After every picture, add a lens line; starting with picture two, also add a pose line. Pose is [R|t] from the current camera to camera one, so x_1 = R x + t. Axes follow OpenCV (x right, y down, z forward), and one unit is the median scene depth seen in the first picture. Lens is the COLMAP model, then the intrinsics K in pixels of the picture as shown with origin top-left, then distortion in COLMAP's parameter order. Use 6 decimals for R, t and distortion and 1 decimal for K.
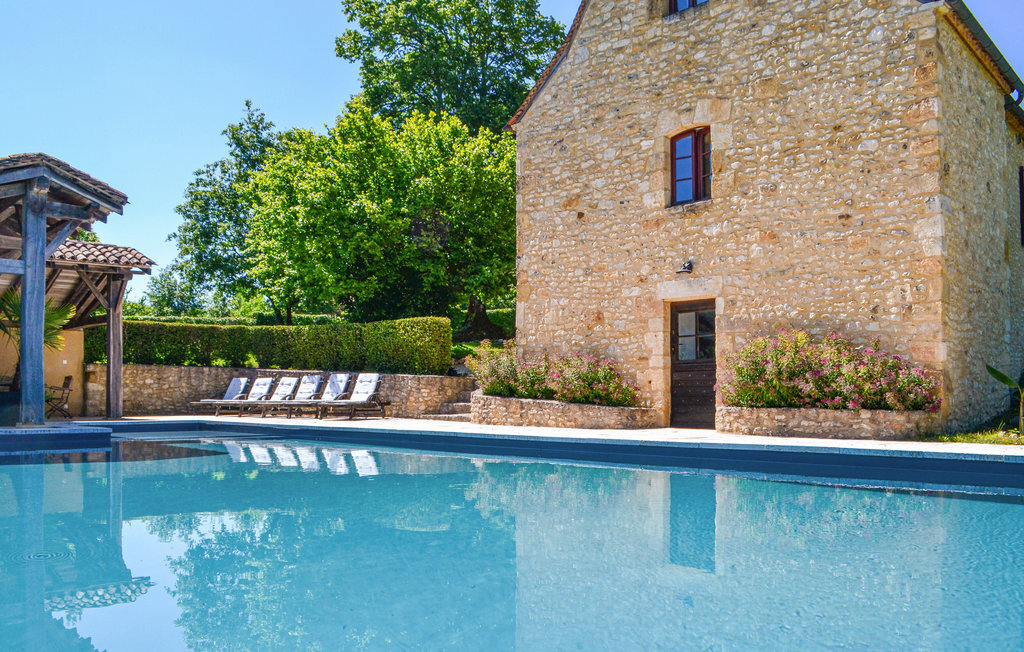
lens RADIAL K [[828.3, 0, 504.1], [0, 828.3, 405.0], [0, 0, 1]] dist [-0.068352, -0.000905]
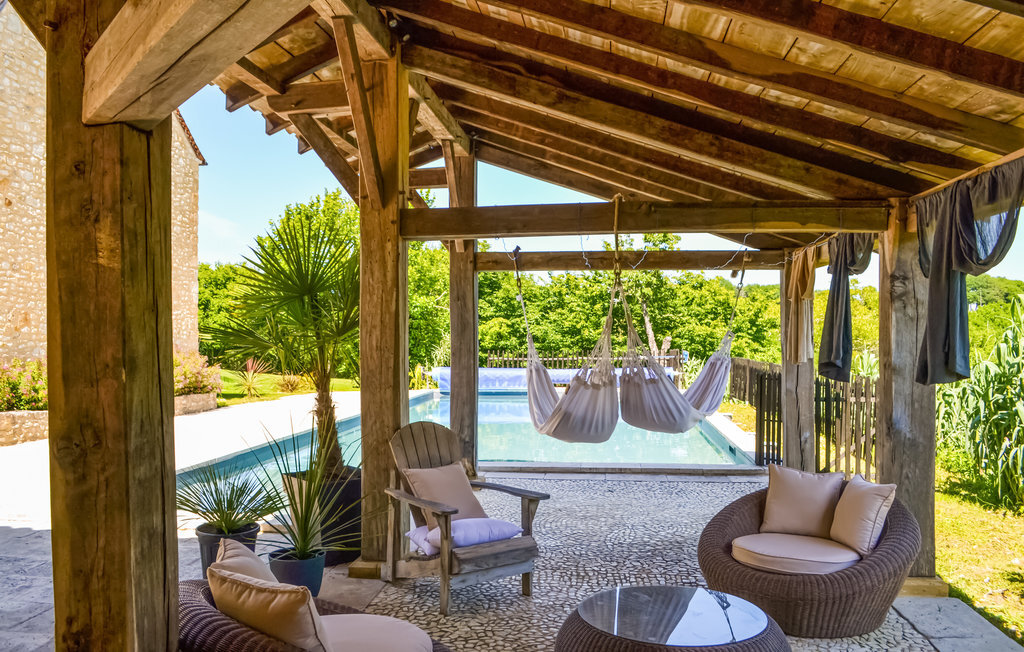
lens RADIAL K [[835.3, 0, 511.0], [0, 835.3, 349.3], [0, 0, 1]] dist [-0.084278, 0.005327]
pose [[-0.609292, -0.009679, 0.792887, -0.895959], [0.012280, 0.999690, 0.021641, -0.079164], [-0.792851, 0.022922, -0.608985, 1.058931]]
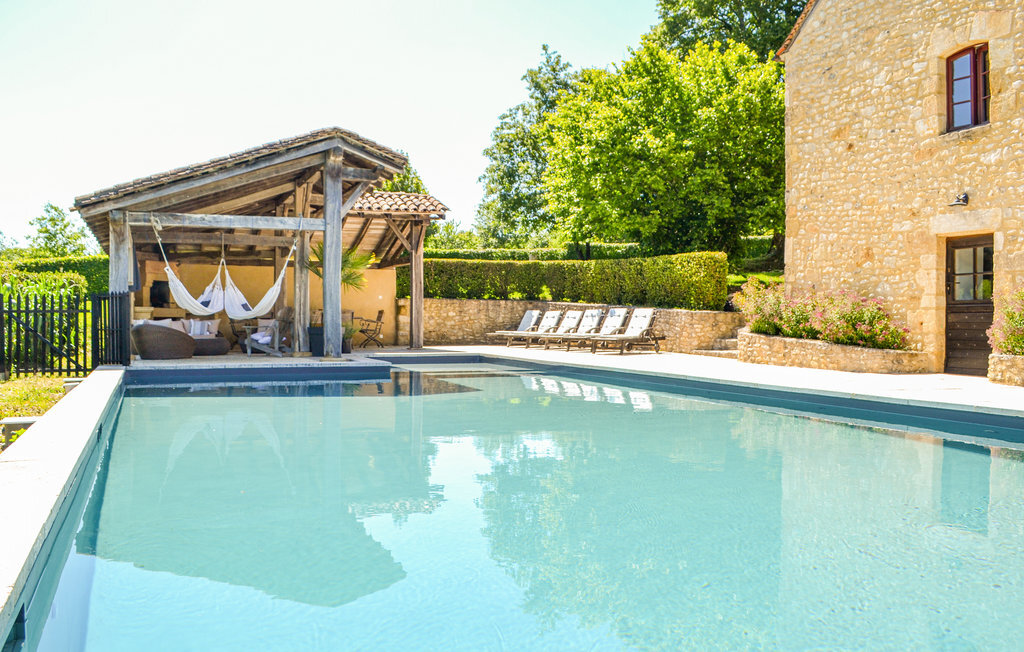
lens RADIAL K [[835.3, 0, 511.0], [0, 835.3, 349.3], [0, 0, 1]] dist [-0.084278, 0.005327]
pose [[0.928122, 0.019183, -0.371782, 0.081629], [-0.009826, 0.999586, 0.027048, -0.017112], [0.372147, -0.021451, 0.927926, -0.021781]]
